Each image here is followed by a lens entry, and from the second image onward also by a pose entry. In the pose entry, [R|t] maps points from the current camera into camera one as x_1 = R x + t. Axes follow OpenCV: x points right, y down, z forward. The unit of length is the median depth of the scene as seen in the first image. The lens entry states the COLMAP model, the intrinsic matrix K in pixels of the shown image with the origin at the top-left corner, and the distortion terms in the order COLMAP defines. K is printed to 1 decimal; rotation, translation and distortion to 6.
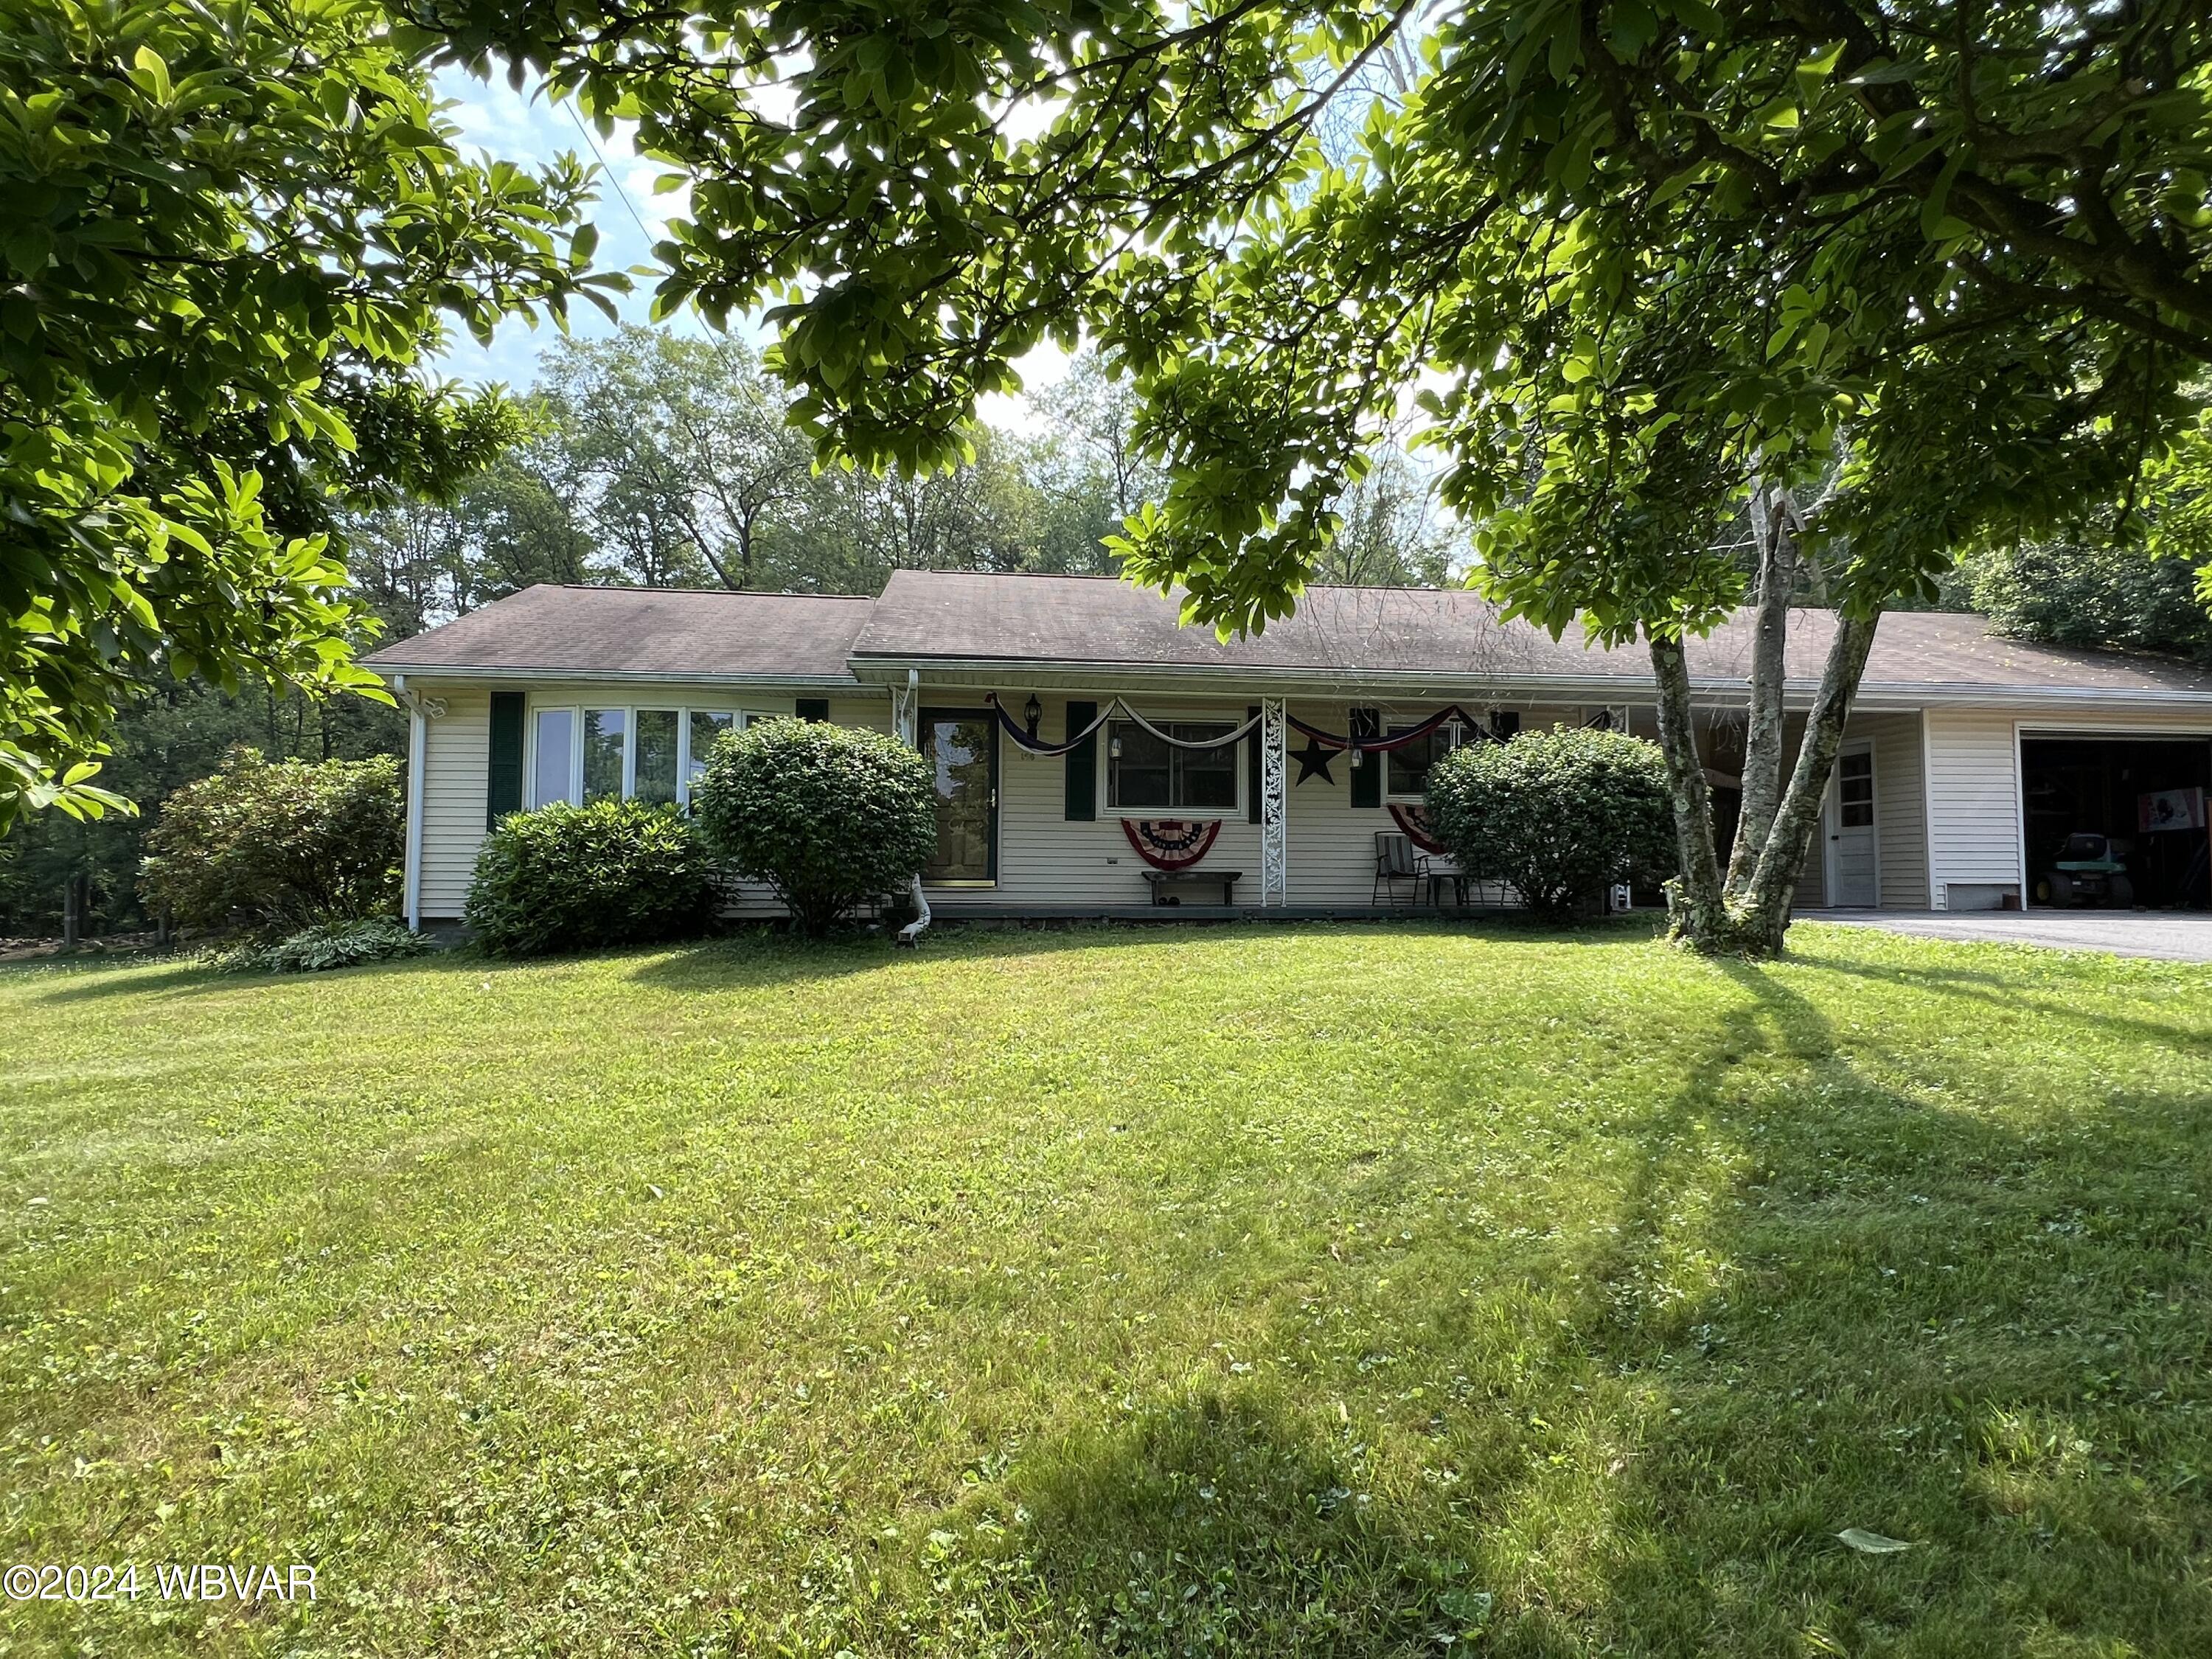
lens RADIAL K [[1194.8, 0, 1106.0], [0, 1194.8, 829.5], [0, 0, 1]] dist [0.001530, 0.000004]
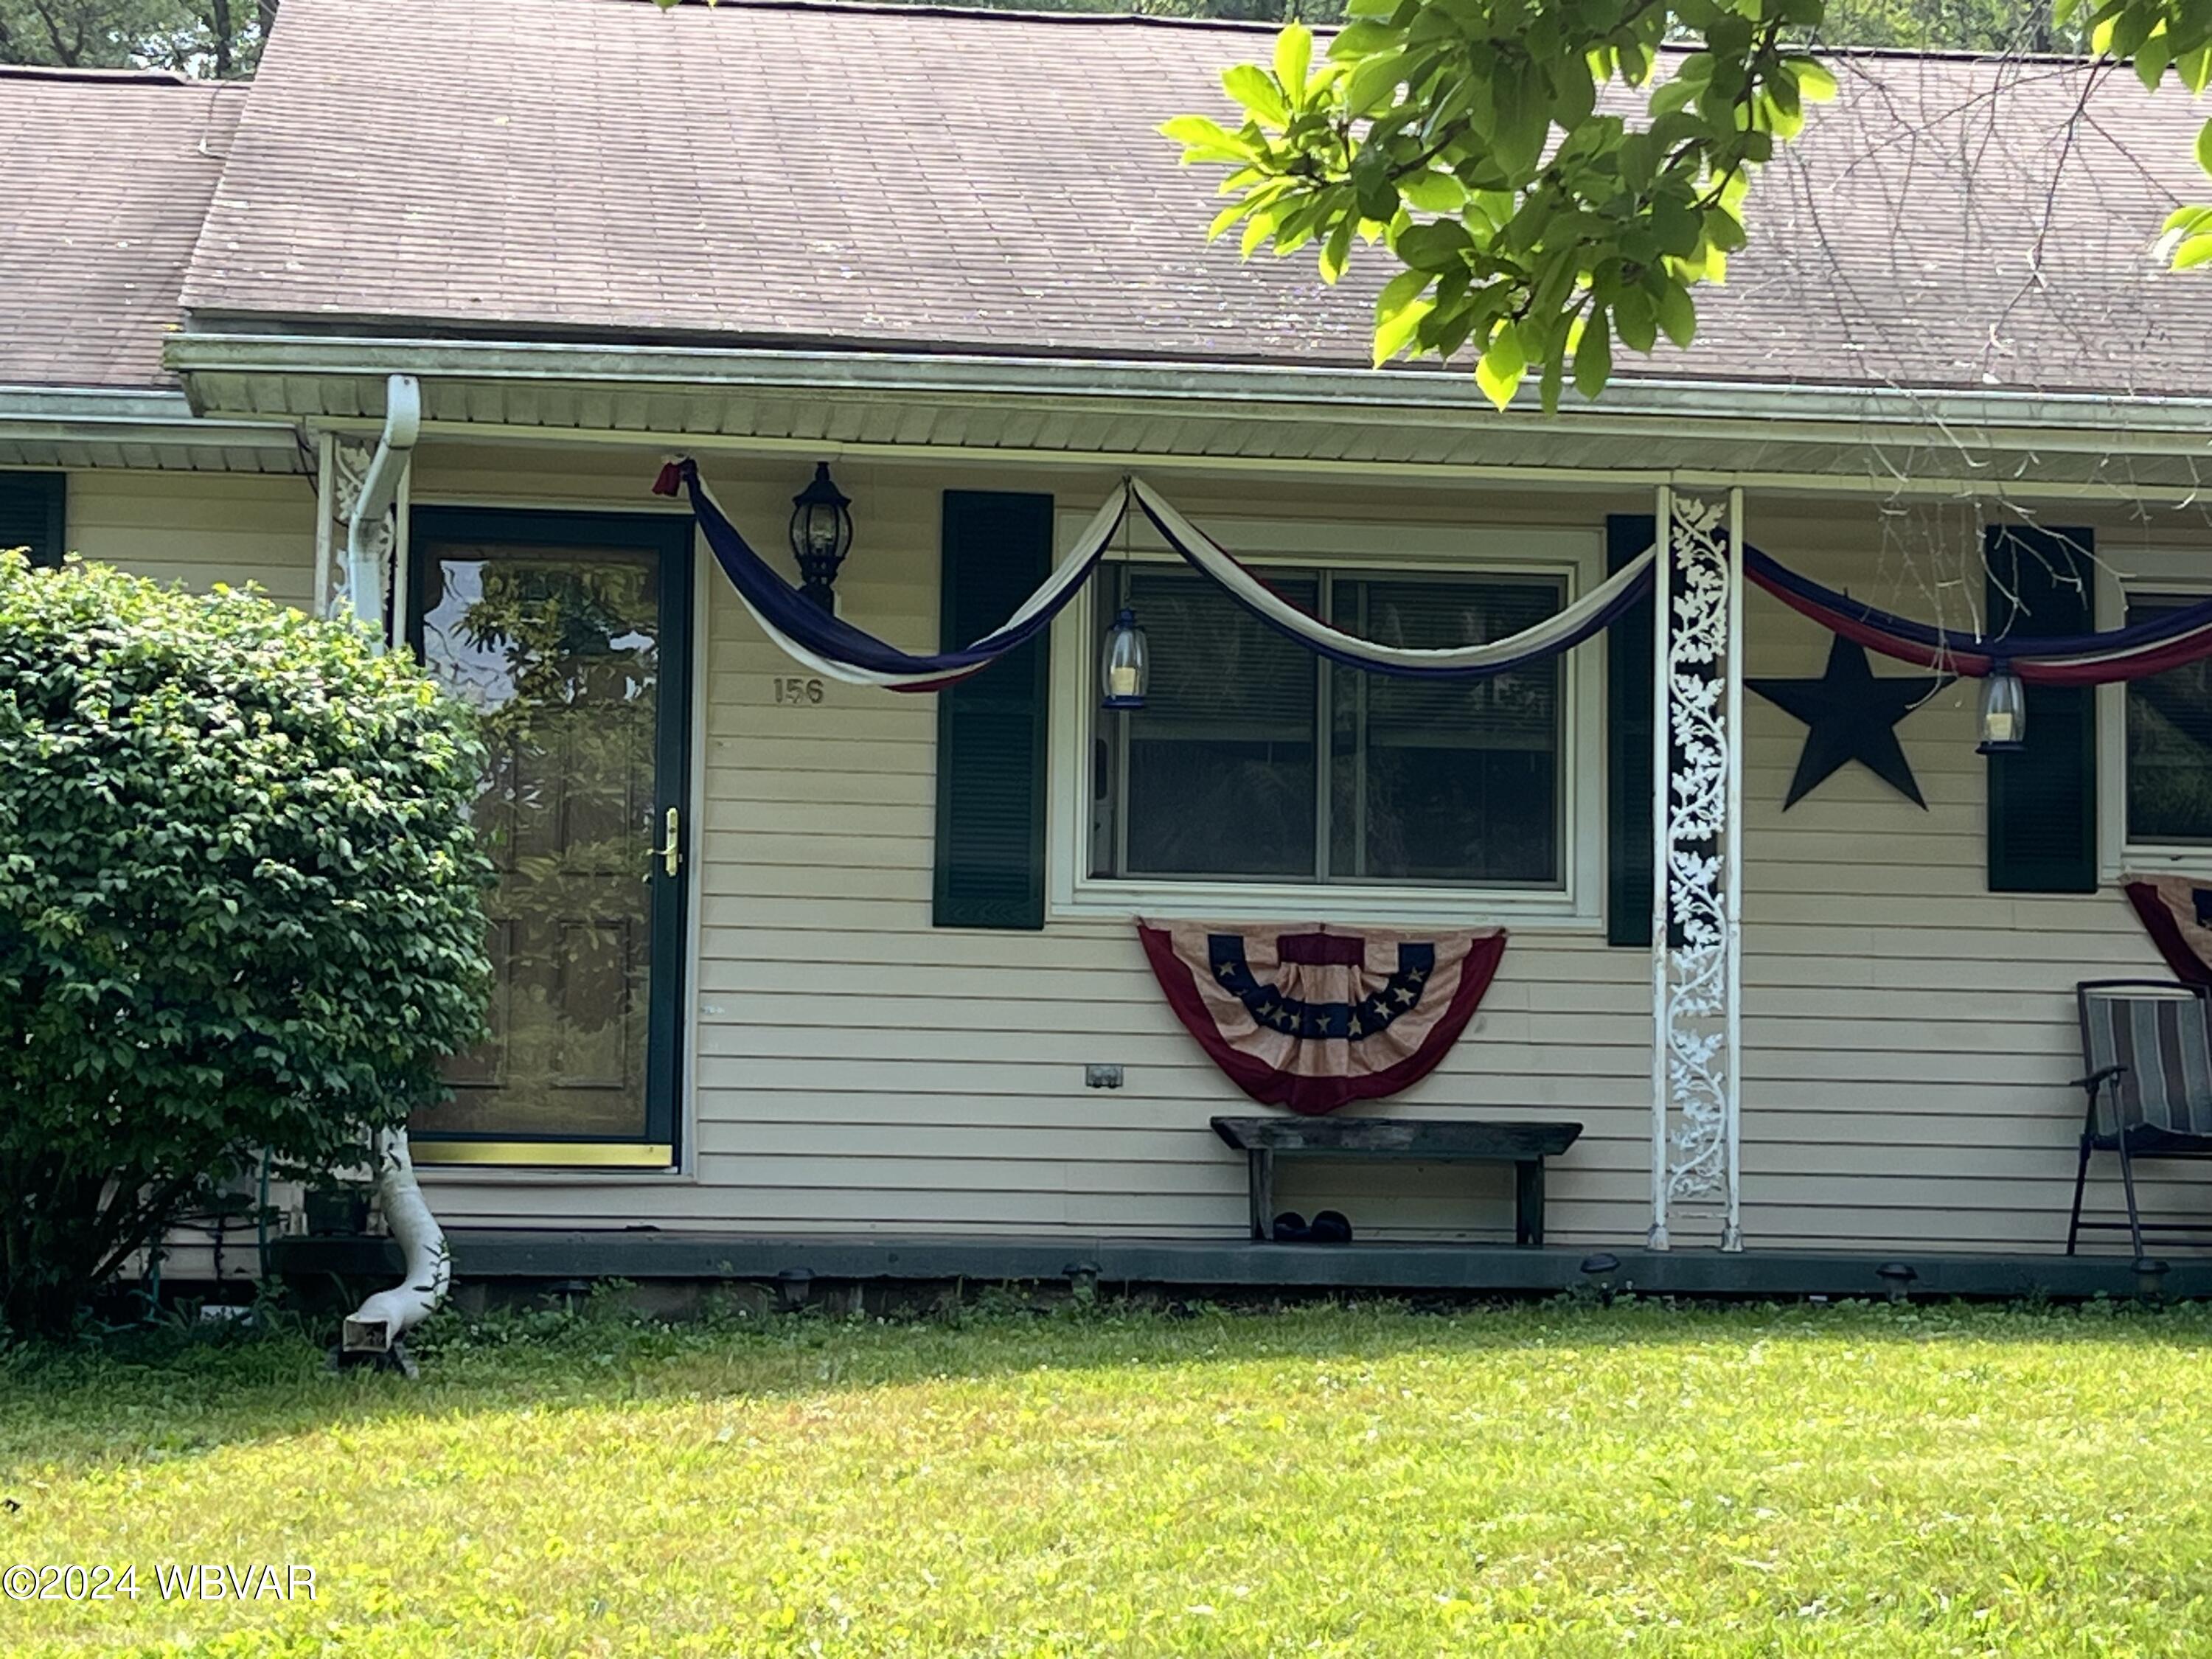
lens RADIAL K [[4950.0, 0, 1066.8], [0, 4950.0, 797.7], [0, 0, 1]] dist [0.254017, -0.960017]
pose [[0.999926, 0.010884, 0.005520, -0.011669], [-0.010674, 0.999264, -0.036854, 0.005049], [-0.005917, 0.036792, 0.999305, -0.150189]]
